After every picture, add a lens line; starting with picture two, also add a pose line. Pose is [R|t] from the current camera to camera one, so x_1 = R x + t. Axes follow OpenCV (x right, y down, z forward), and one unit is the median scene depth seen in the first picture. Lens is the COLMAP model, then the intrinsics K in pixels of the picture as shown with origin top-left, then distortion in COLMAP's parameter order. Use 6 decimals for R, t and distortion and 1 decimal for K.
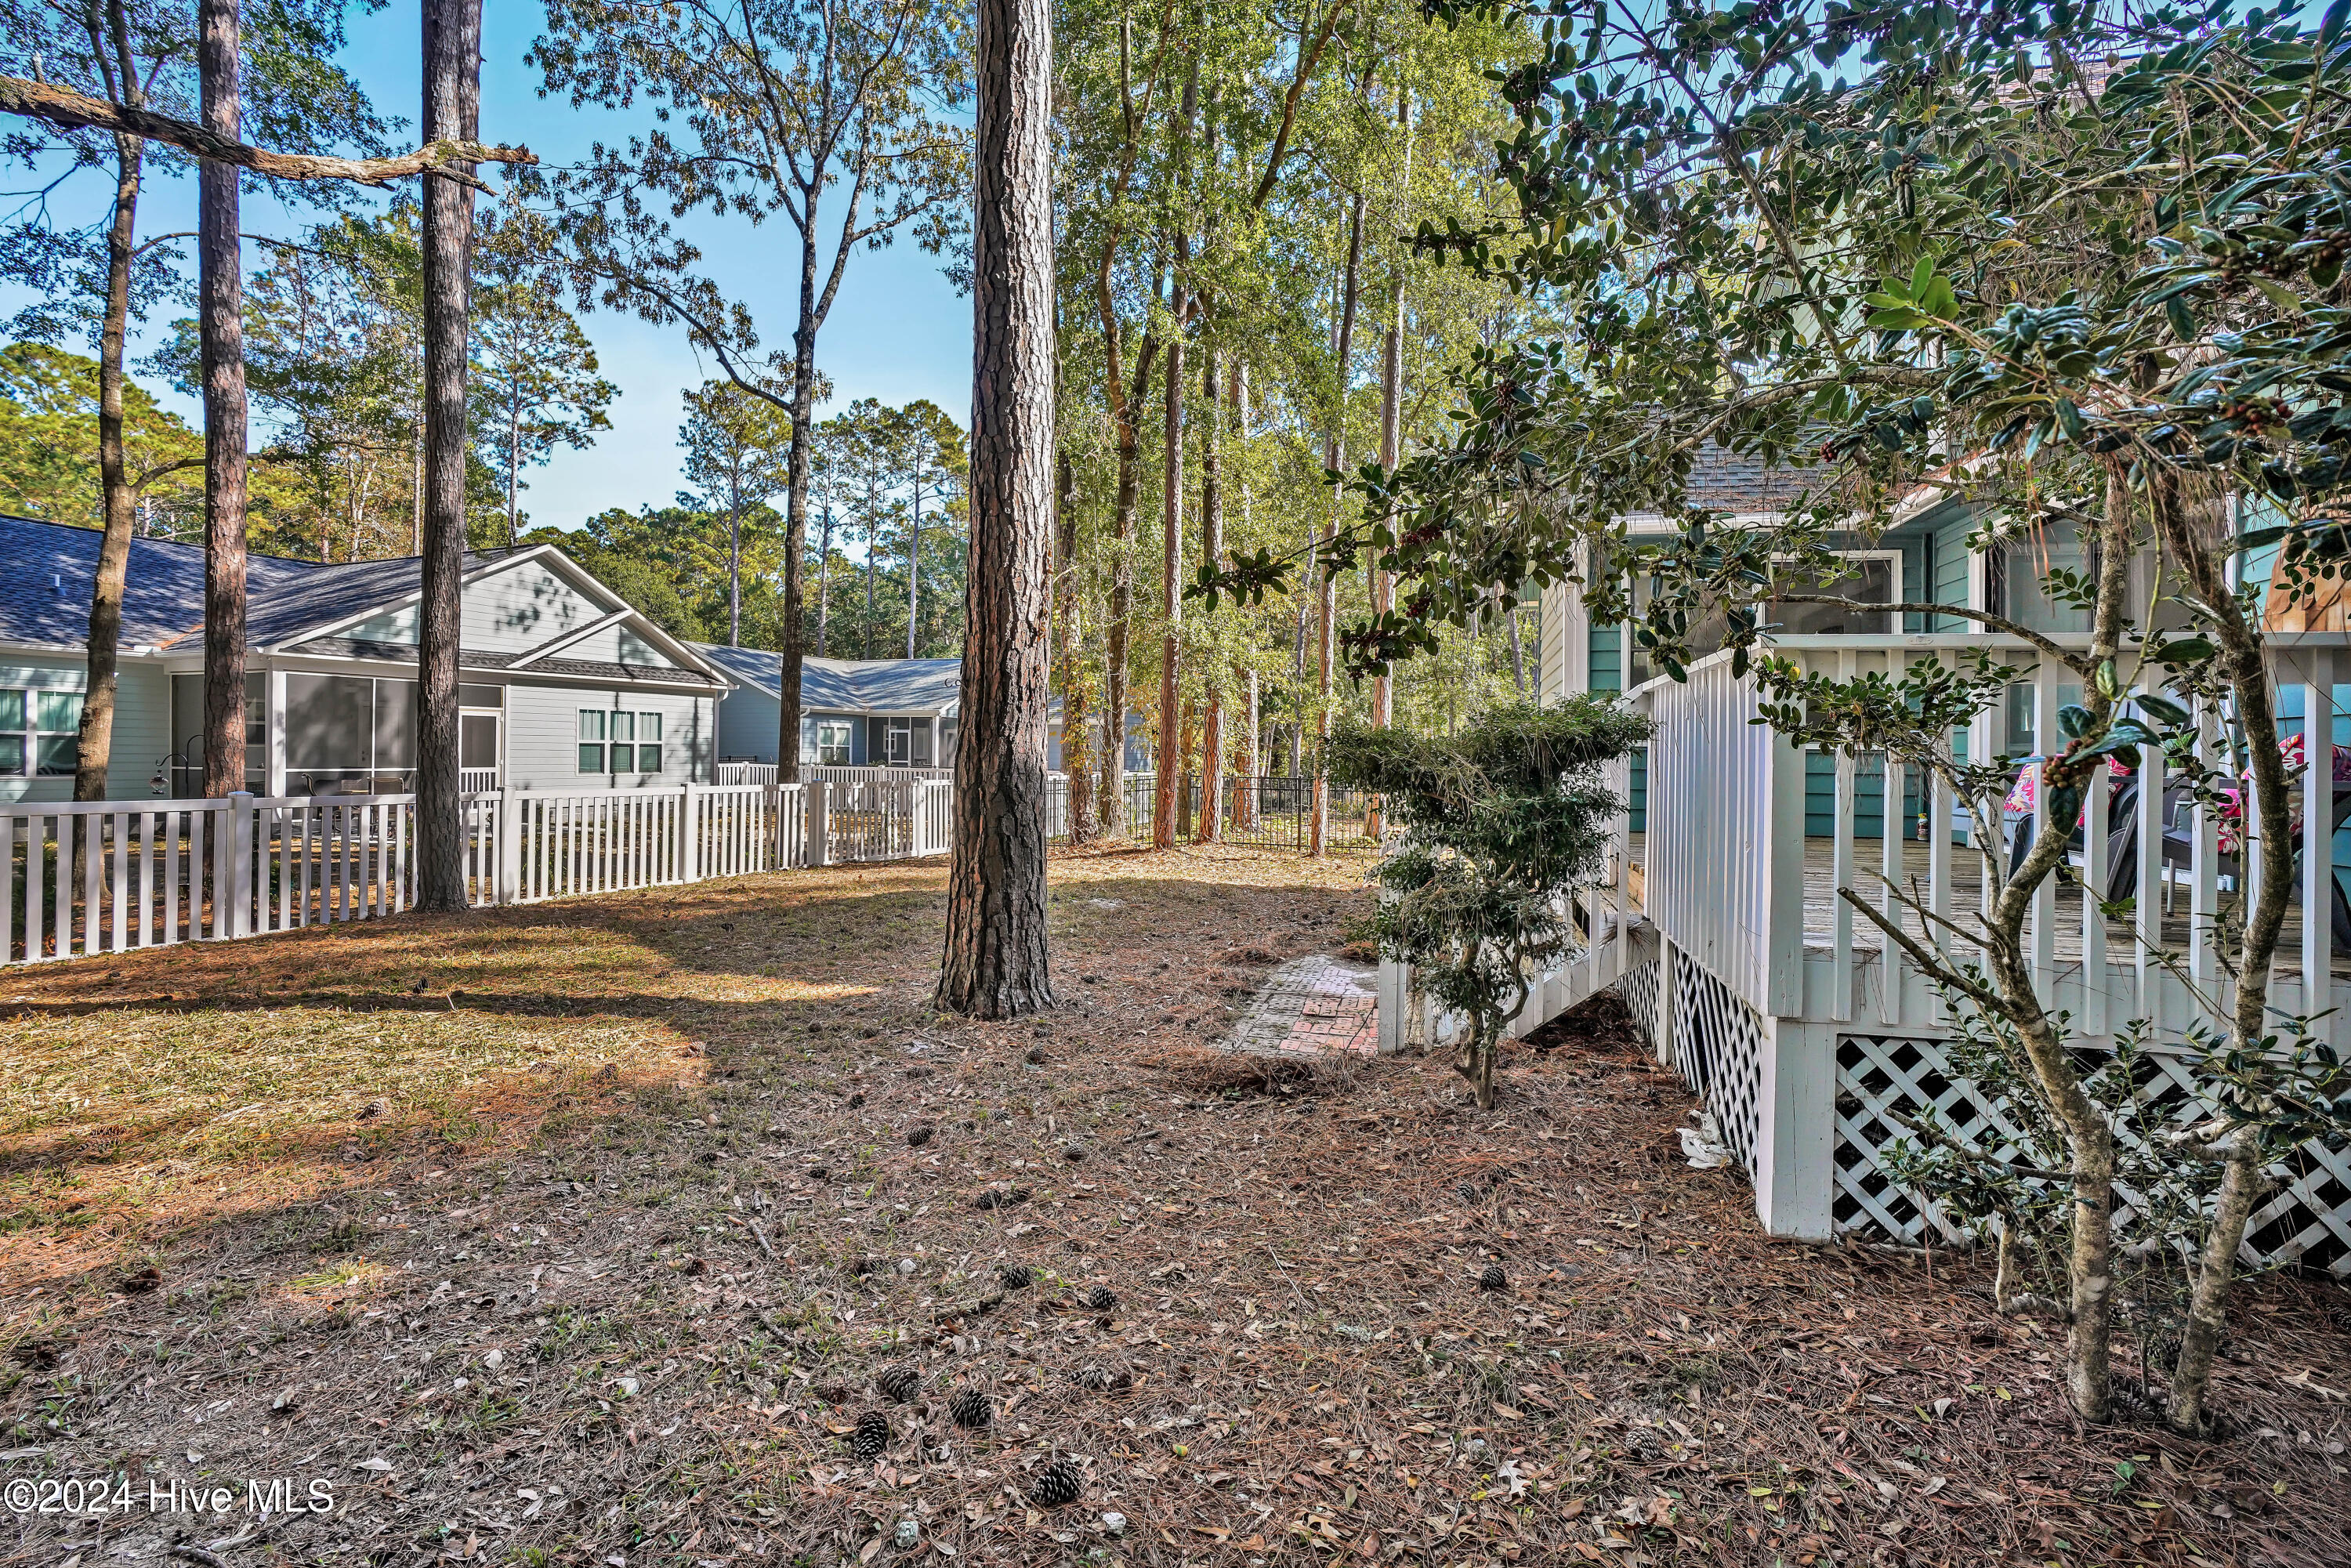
lens RADIAL K [[1144.7, 0, 1176.4], [0, 1144.7, 761.3], [0, 0, 1]] dist [0.000432, 0.000142]
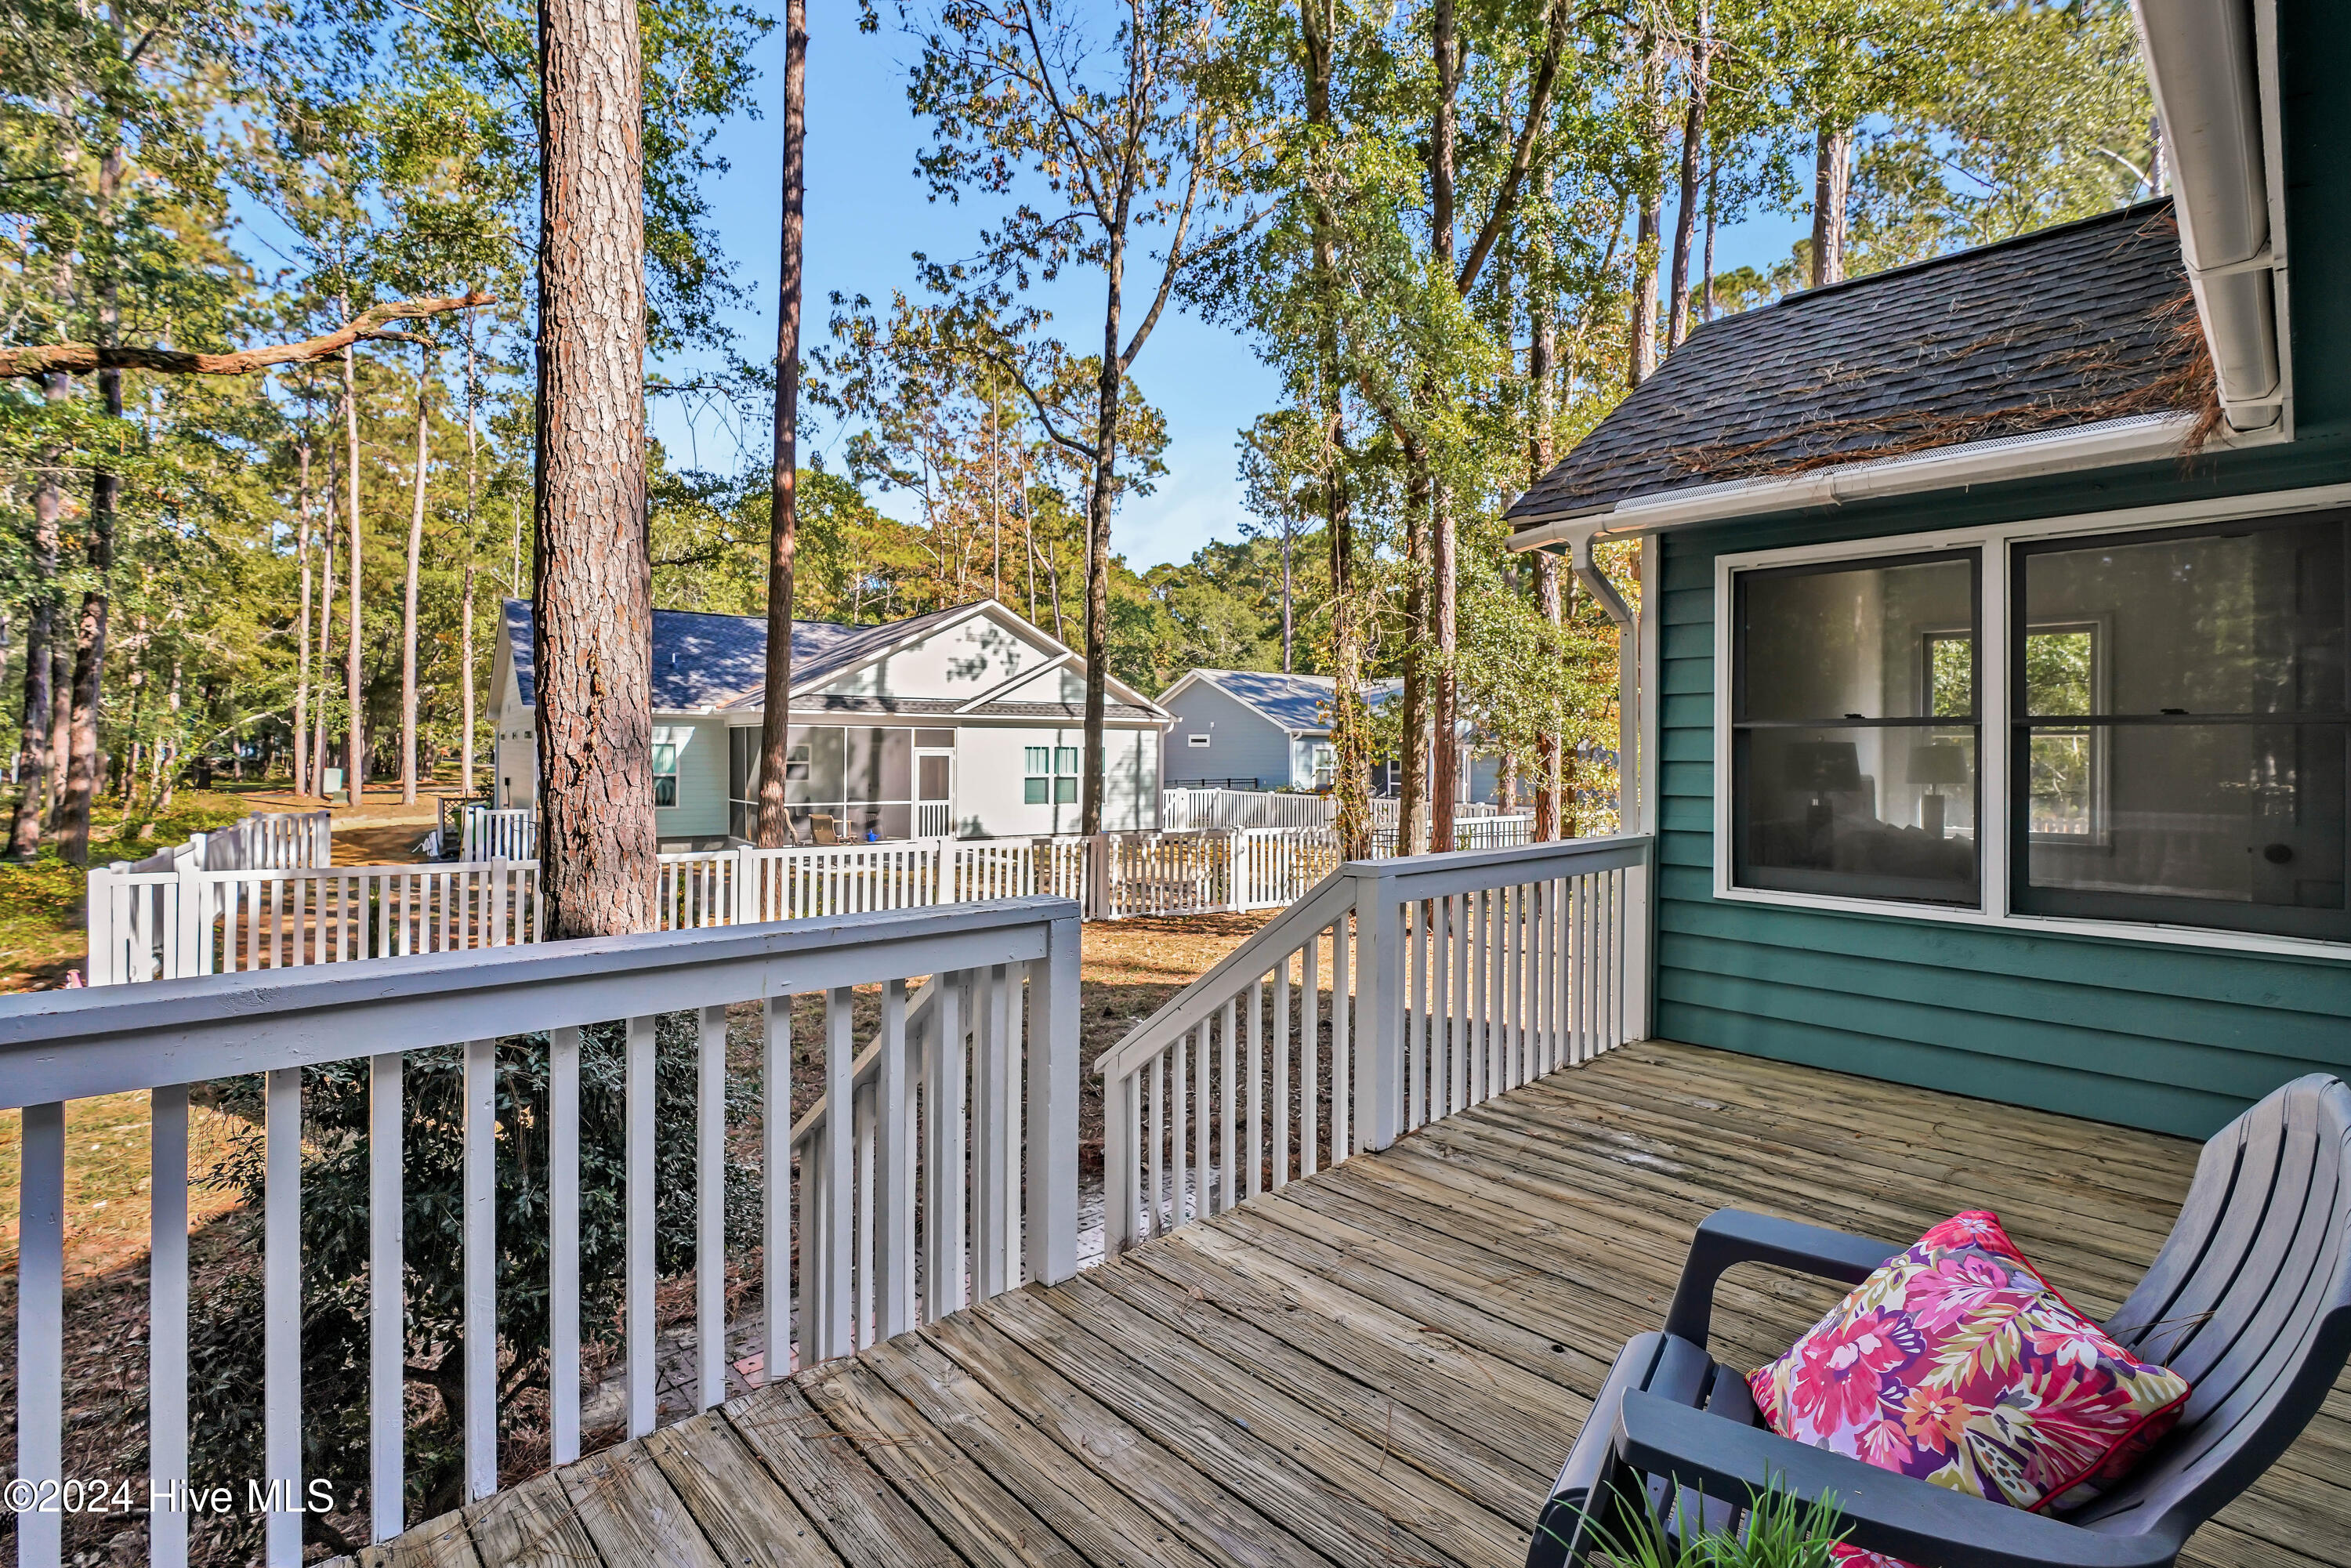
lens RADIAL K [[1144.7, 0, 1176.4], [0, 1144.7, 761.3], [0, 0, 1]] dist [0.000432, 0.000142]
pose [[0.847419, 0.004693, -0.530904, 0.191363], [-0.004681, 0.999988, 0.001369, -0.035097], [0.530904, 0.001325, 0.847431, 0.154001]]
